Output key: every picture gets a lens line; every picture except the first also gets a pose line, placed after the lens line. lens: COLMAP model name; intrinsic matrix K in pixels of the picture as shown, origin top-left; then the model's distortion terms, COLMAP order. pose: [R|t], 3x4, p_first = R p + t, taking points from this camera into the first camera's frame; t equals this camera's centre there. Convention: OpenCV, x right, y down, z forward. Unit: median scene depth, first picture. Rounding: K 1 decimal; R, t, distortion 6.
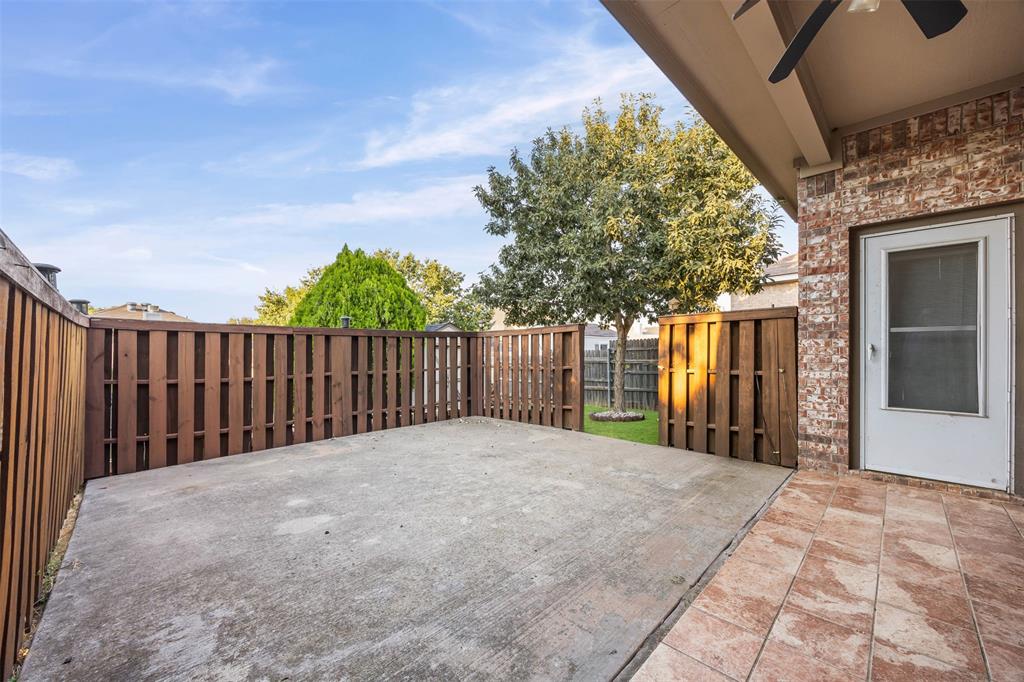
lens RADIAL K [[390.2, 0, 501.7], [0, 390.2, 340.7], [0, 0, 1]] dist [-0.001833, 0.000357]
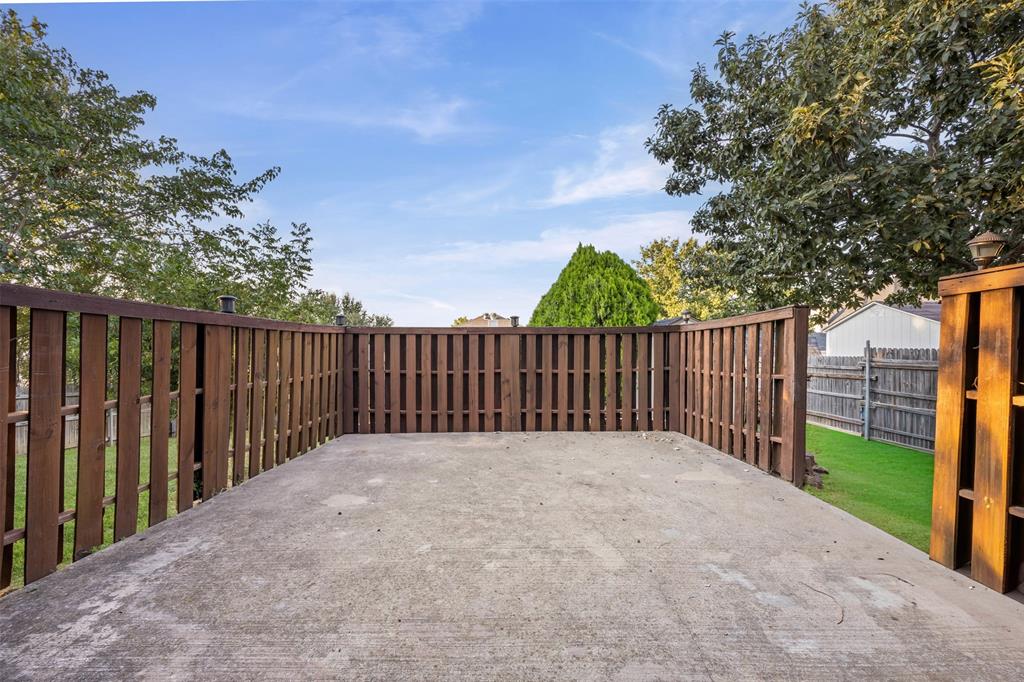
lens RADIAL K [[390.2, 0, 510.8], [0, 390.2, 347.3], [0, 0, 1]] dist [-0.001833, 0.000357]
pose [[0.709076, 0.000403, -0.705132, 0.408042], [0.016637, 0.999712, 0.017302, 0.004881], [0.704936, -0.024000, 0.708865, 0.340848]]
